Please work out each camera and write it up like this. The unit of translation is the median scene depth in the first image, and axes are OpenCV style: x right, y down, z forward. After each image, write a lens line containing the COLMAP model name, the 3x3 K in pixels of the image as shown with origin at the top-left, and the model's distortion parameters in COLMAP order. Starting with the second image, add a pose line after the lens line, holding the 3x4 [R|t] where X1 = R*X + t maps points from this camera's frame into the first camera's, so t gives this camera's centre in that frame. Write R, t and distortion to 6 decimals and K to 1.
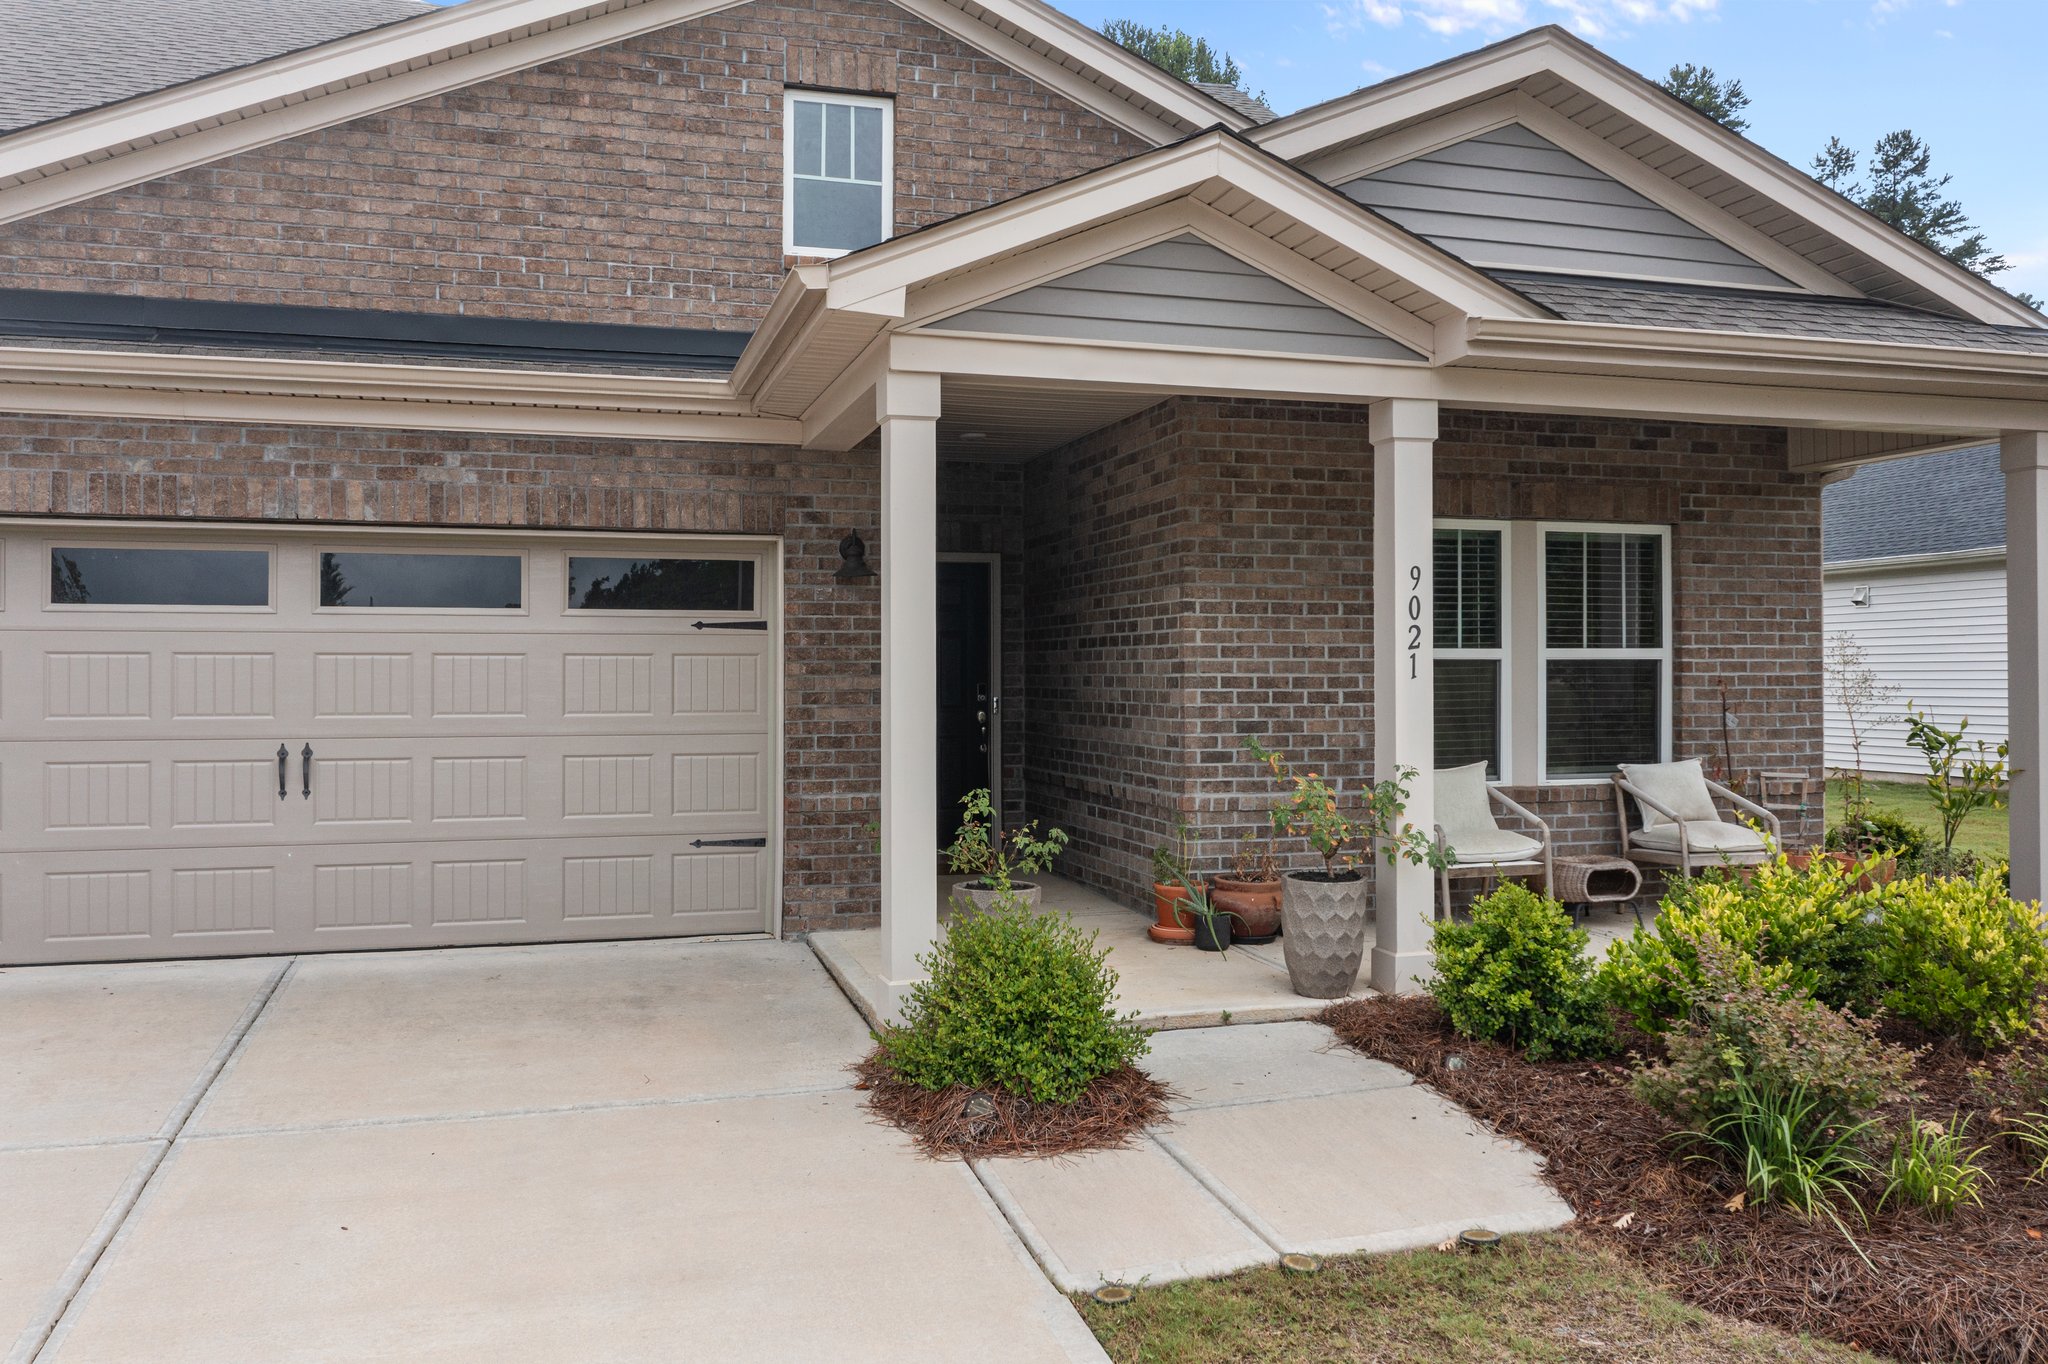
lens RADIAL K [[1641.0, 0, 1024.1], [0, 1641.0, 662.3], [0, 0, 1]] dist [-0.004690, 0.005093]
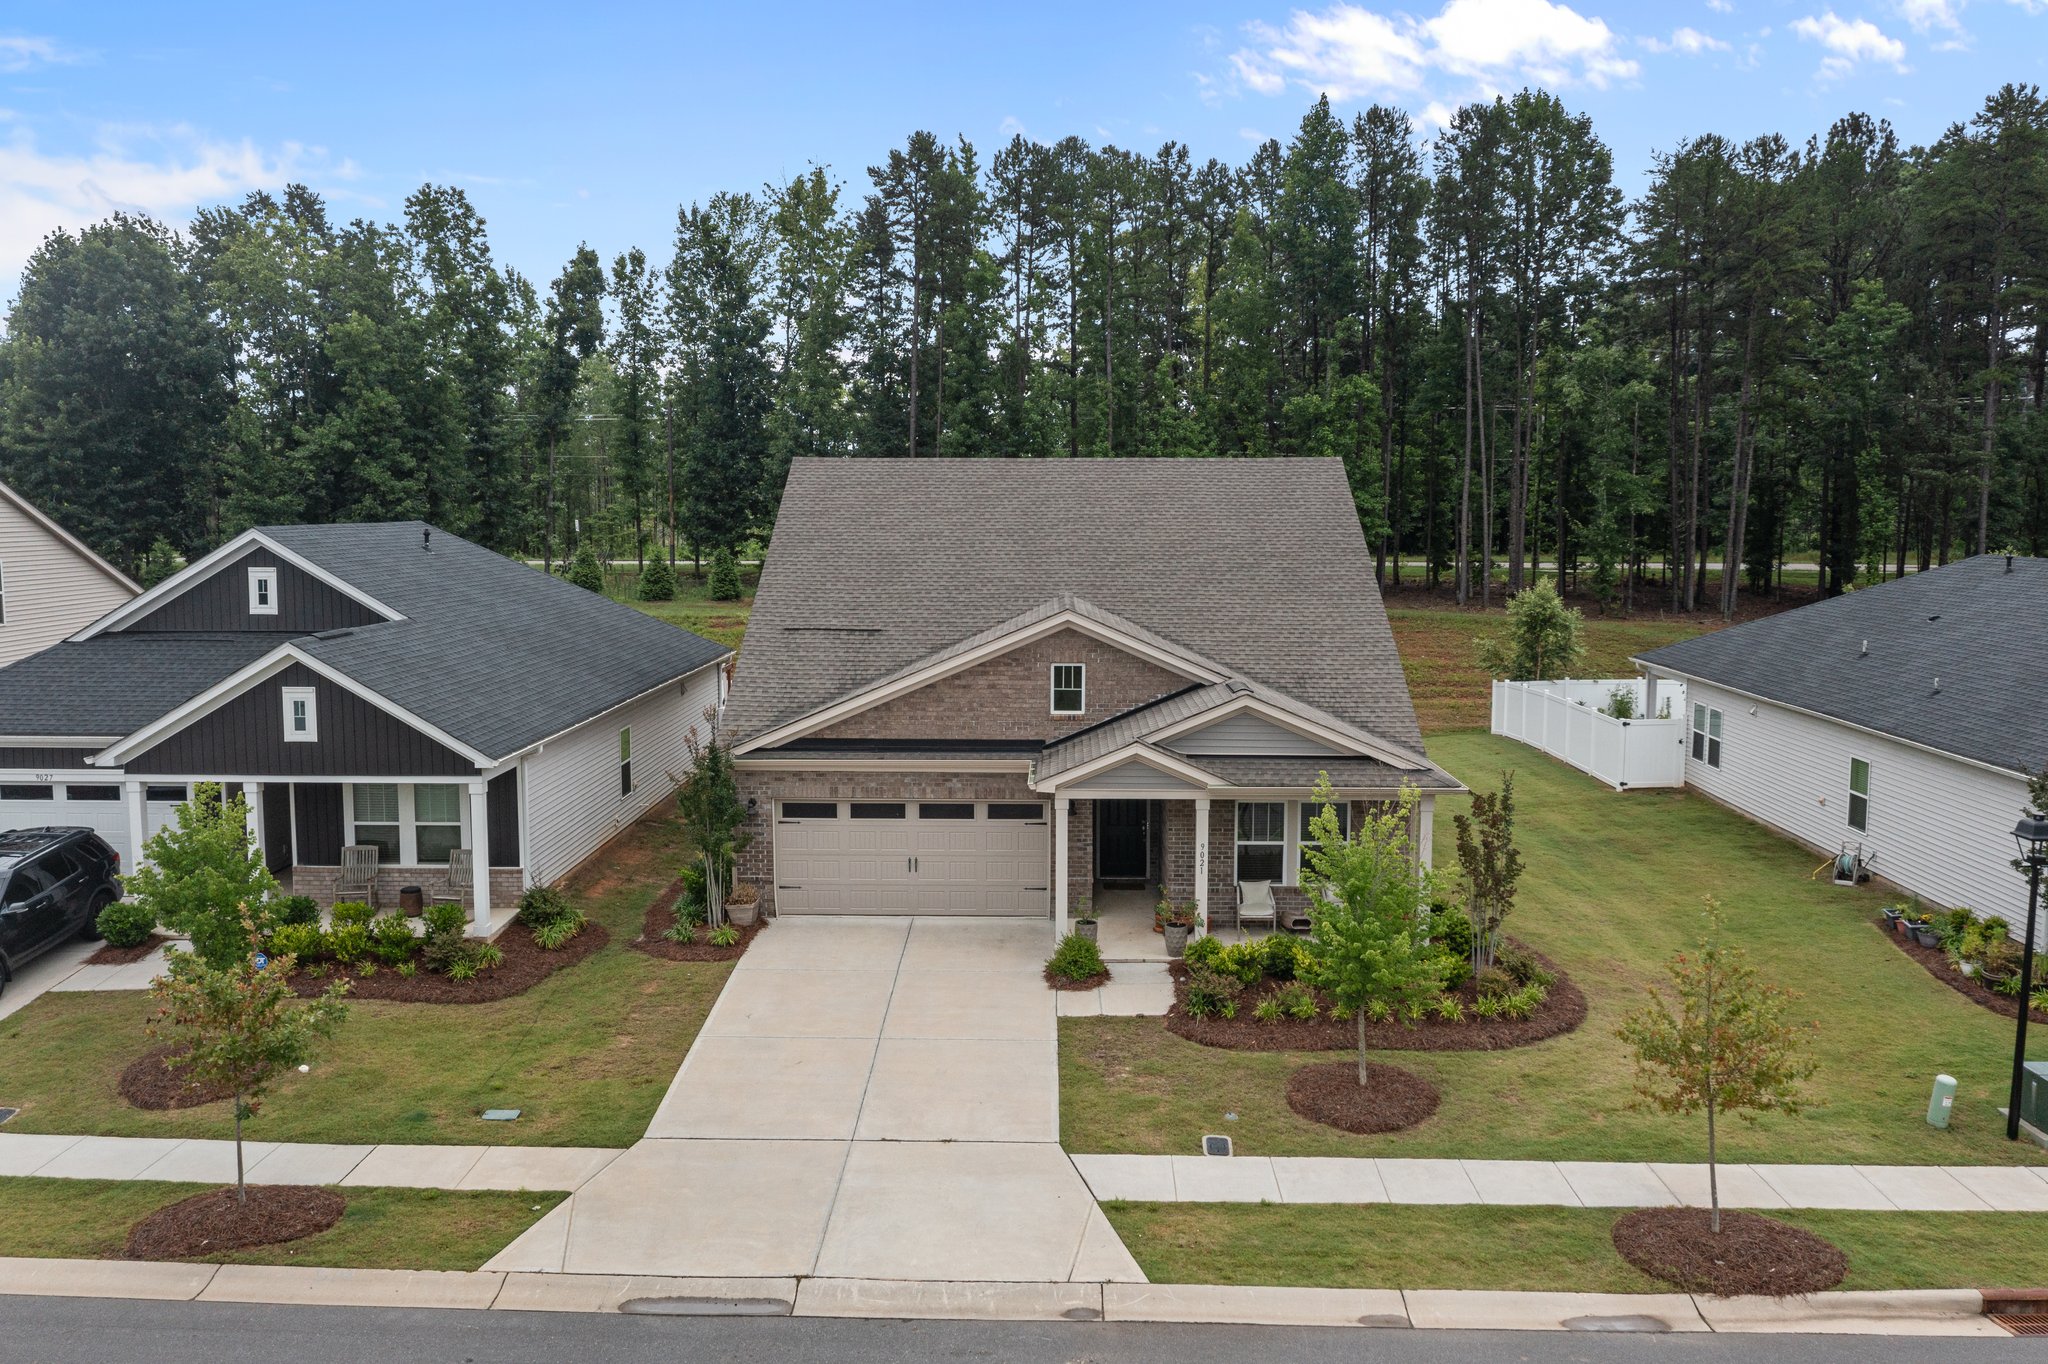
lens RADIAL K [[1613.7, 0, 1021.7], [0, 1613.7, 681.4], [0, 0, 1]] dist [-0.006976, 0.000875]
pose [[0.953294, 0.035681, -0.299928, 0.759707], [0.000852, 0.992676, 0.120802, -0.703464], [0.302041, -0.115415, 0.946282, -2.046107]]
